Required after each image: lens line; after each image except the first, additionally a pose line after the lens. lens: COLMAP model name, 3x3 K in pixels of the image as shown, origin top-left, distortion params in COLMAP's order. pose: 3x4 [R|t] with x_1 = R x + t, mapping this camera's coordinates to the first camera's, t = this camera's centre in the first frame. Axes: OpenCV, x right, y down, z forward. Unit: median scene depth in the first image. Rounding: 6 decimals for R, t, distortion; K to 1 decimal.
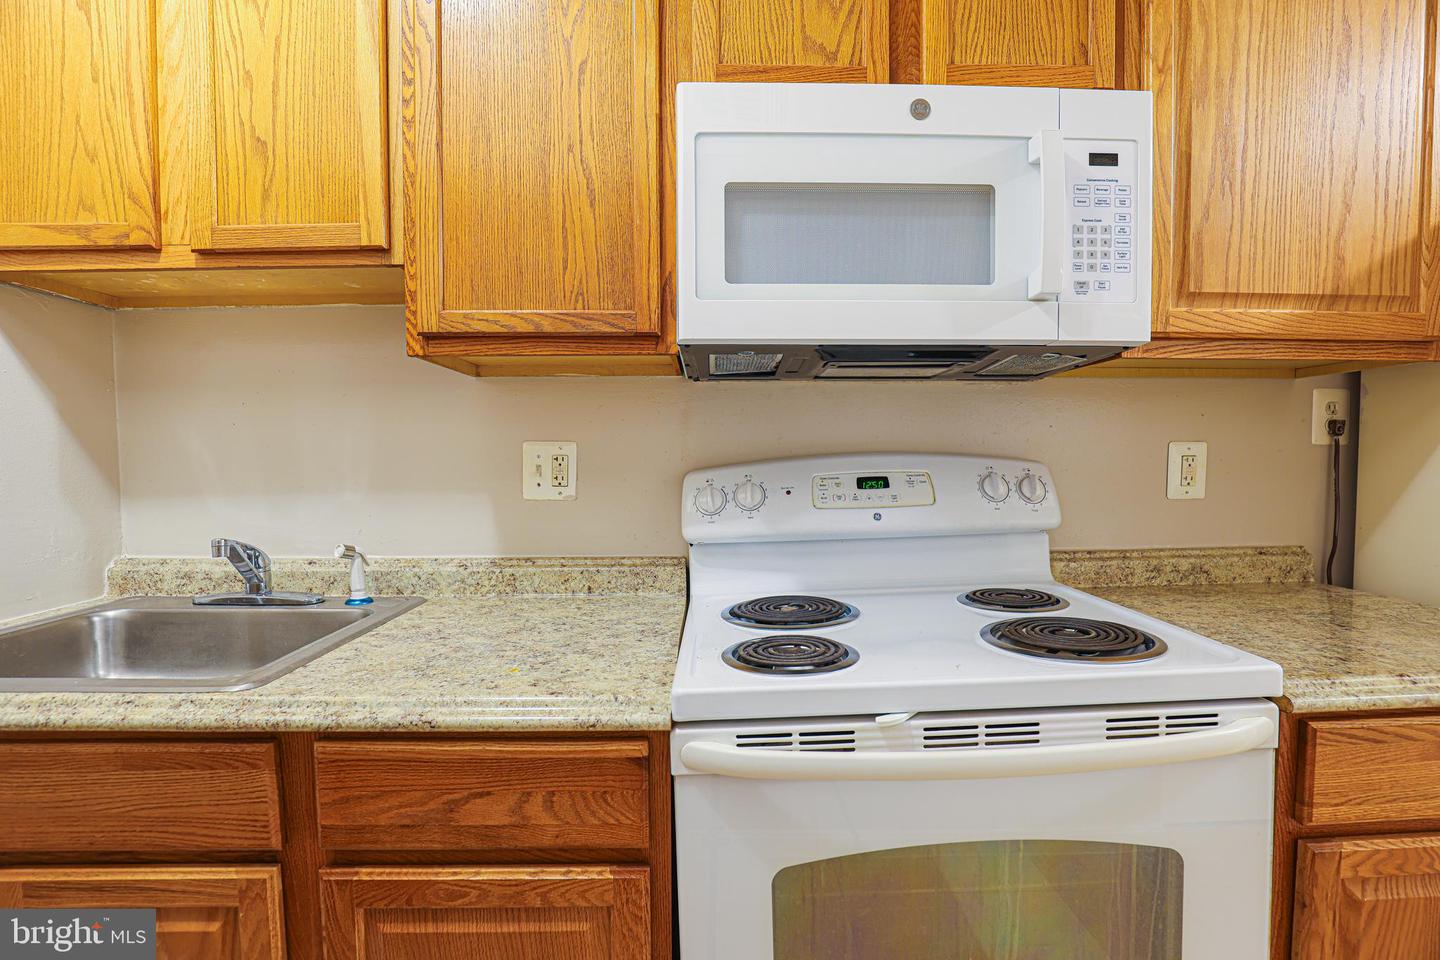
lens RADIAL K [[665.6, 0, 734.2], [0, 665.6, 486.1], [0, 0, 1]] dist [-0.039068, 0.008060]
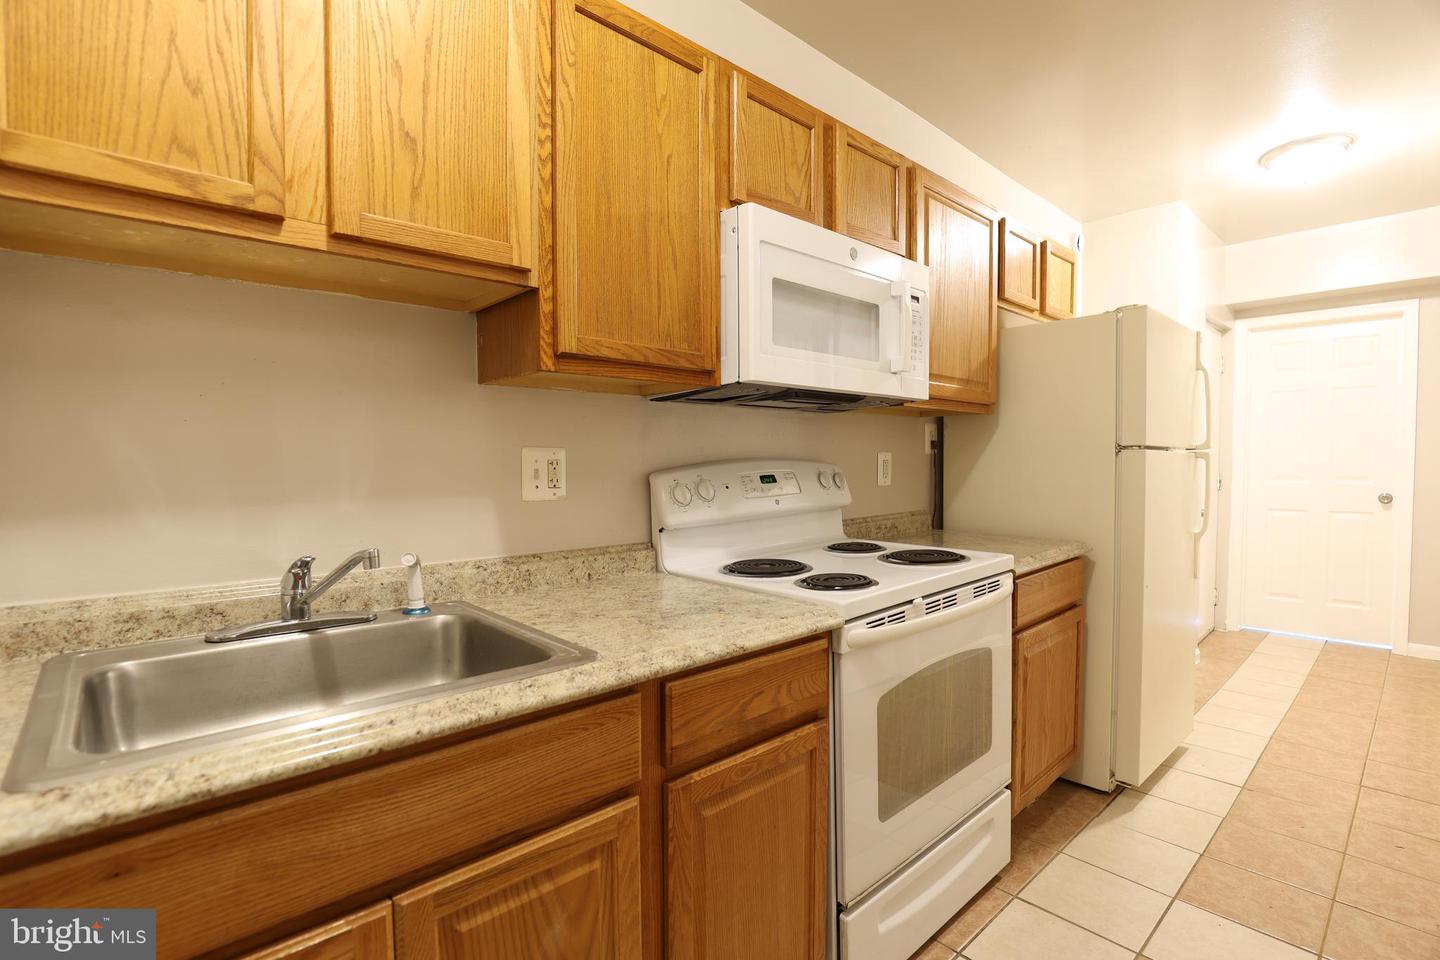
lens RADIAL K [[665.6, 0, 734.2], [0, 665.6, 486.1], [0, 0, 1]] dist [-0.039068, 0.008060]
pose [[0.747667, -0.025100, 0.663599, -1.004461], [0.031105, 0.999512, 0.002760, 0.004536], [-0.663345, 0.018578, 0.748083, -0.047132]]
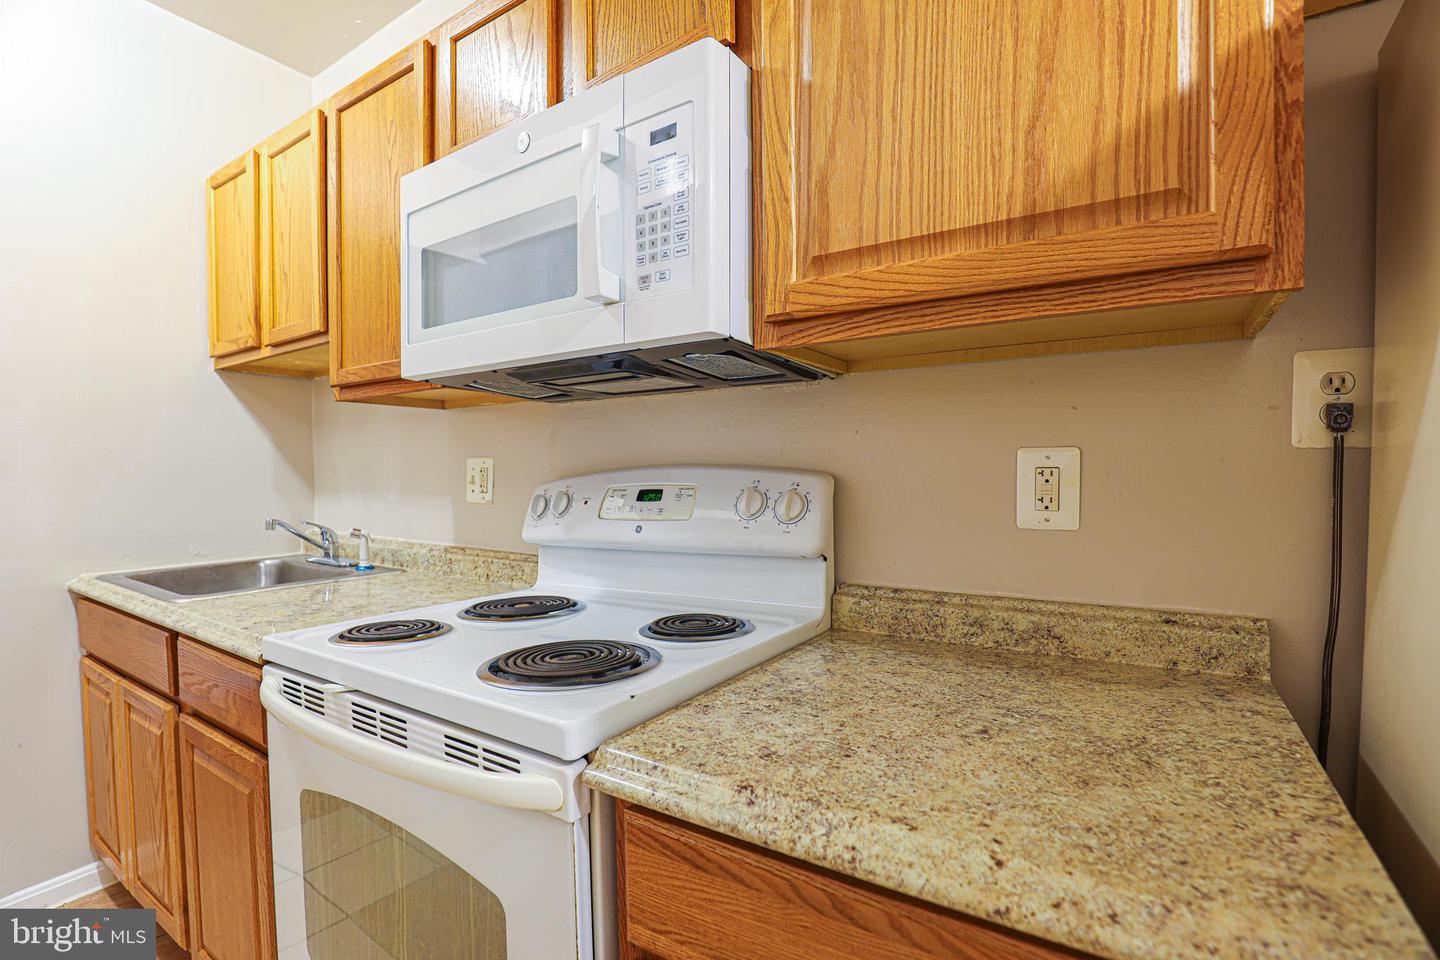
lens RADIAL K [[665.6, 0, 734.2], [0, 665.6, 486.1], [0, 0, 1]] dist [-0.039068, 0.008060]
pose [[0.818354, 0.014787, -0.574524, 1.098717], [-0.024126, 0.999672, -0.008635, -0.016473], [0.574208, 0.020928, 0.818442, 0.314227]]
